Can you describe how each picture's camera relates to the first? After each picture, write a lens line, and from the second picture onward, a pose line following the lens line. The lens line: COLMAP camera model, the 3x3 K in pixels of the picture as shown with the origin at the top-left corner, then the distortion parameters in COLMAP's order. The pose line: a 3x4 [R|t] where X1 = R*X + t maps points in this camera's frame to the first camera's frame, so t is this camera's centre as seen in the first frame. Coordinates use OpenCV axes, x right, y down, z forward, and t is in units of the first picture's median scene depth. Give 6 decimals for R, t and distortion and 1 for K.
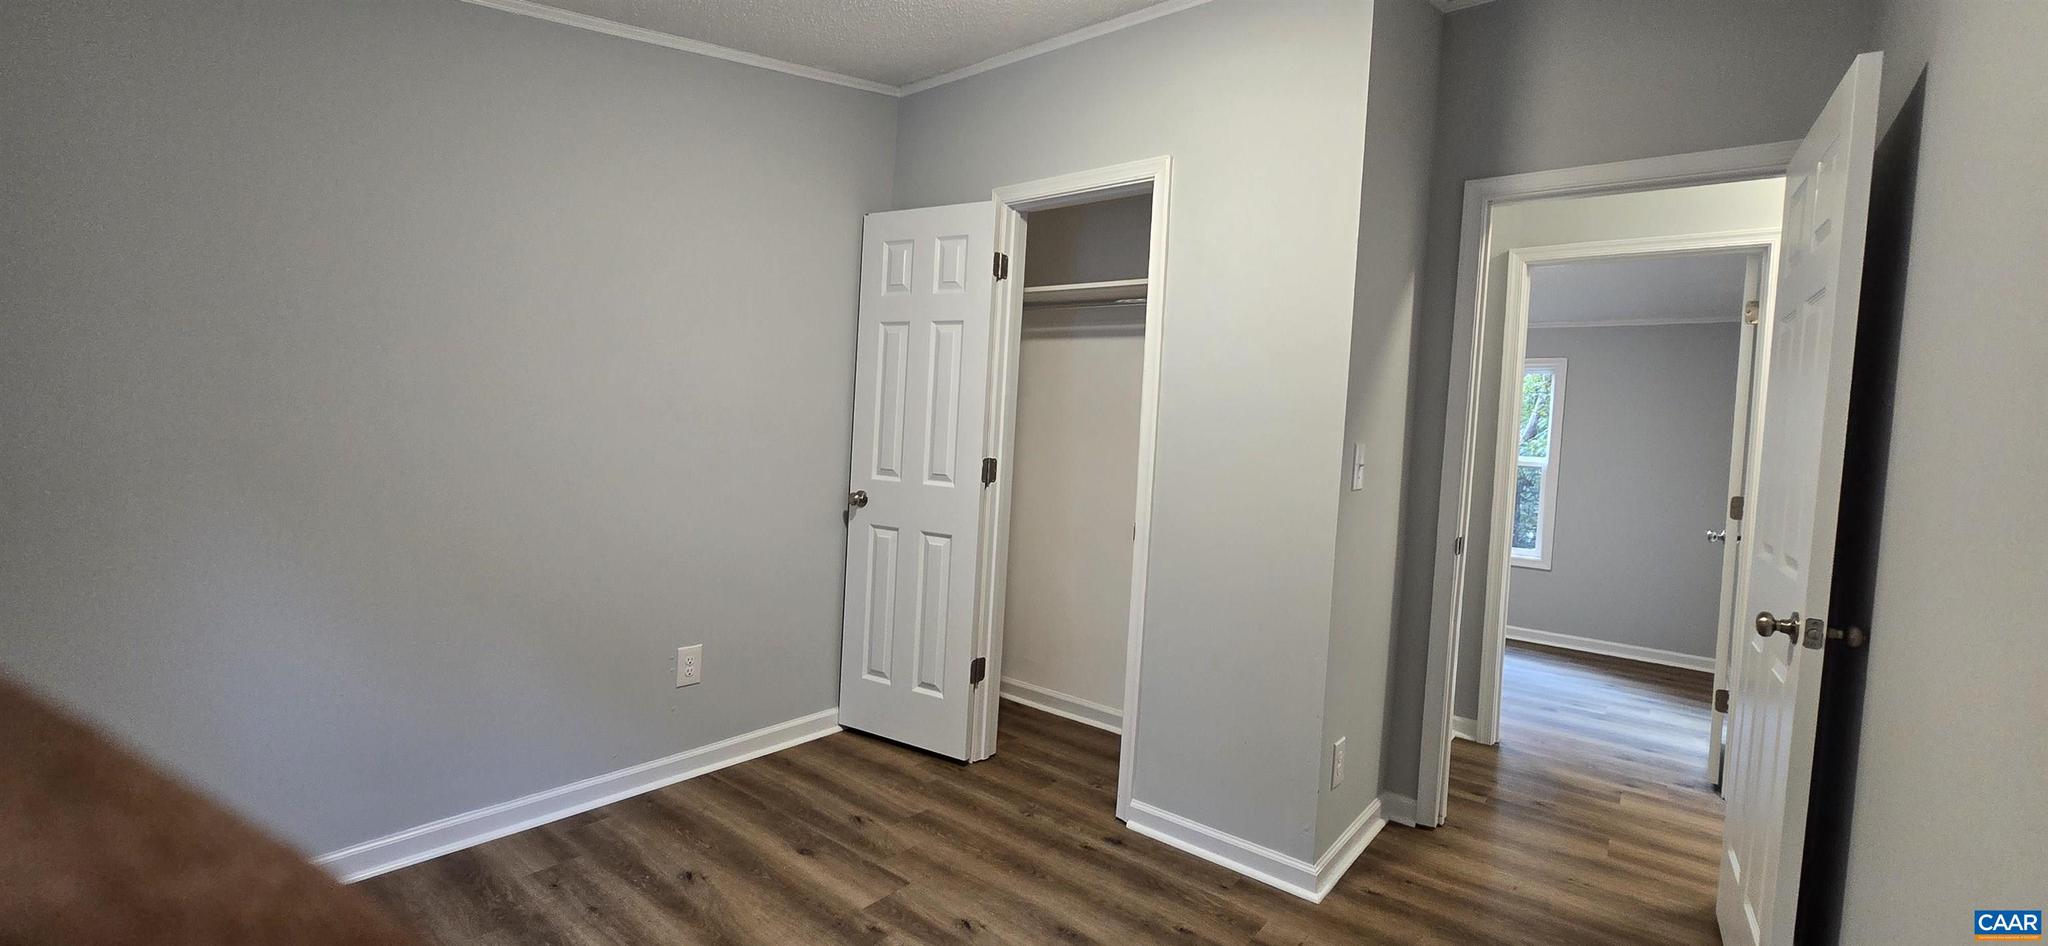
lens RADIAL K [[834.9, 0, 1022.9], [0, 834.9, 468.9], [0, 0, 1]] dist [0.003013, -0.008449]
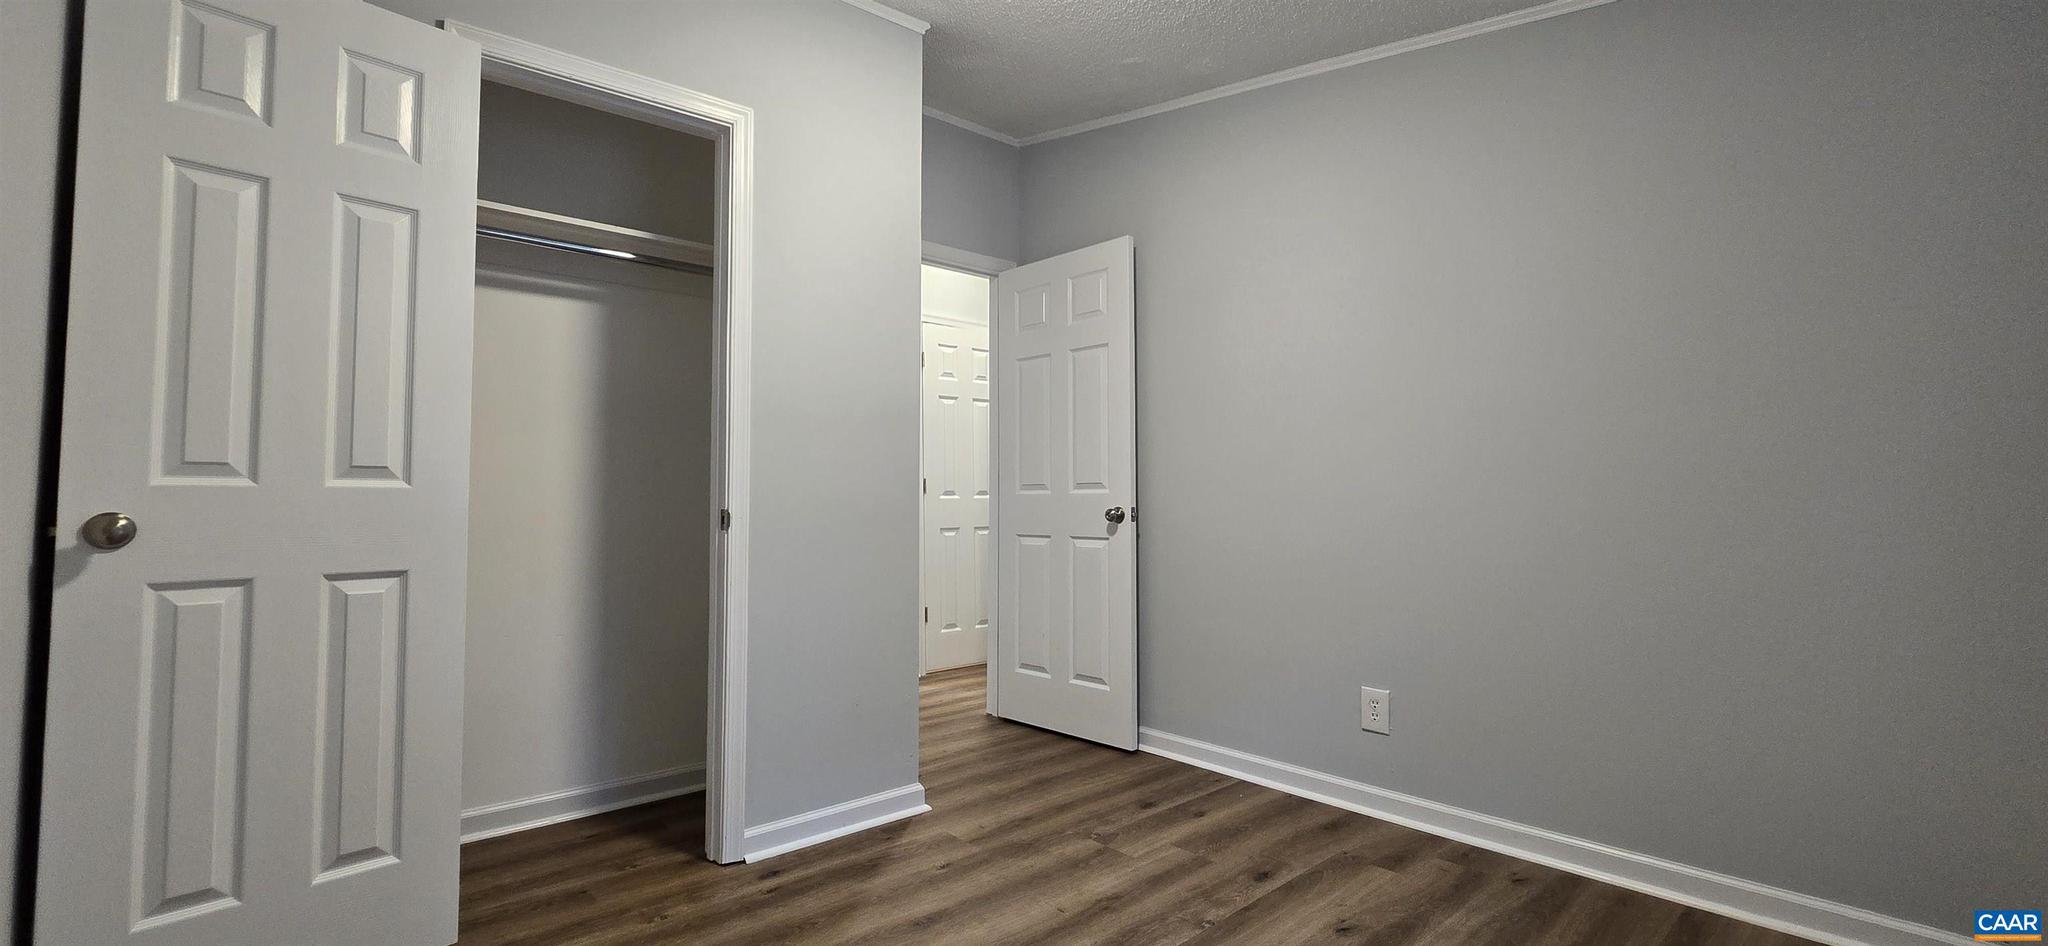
lens RADIAL K [[834.9, 0, 1022.9], [0, 834.9, 468.9], [0, 0, 1]] dist [0.003013, -0.008449]
pose [[0.175207, -0.016993, 0.984385, -0.601385], [0.046409, 0.998882, 0.008983, 0.023991], [-0.983437, 0.044110, 0.175800, 0.493553]]
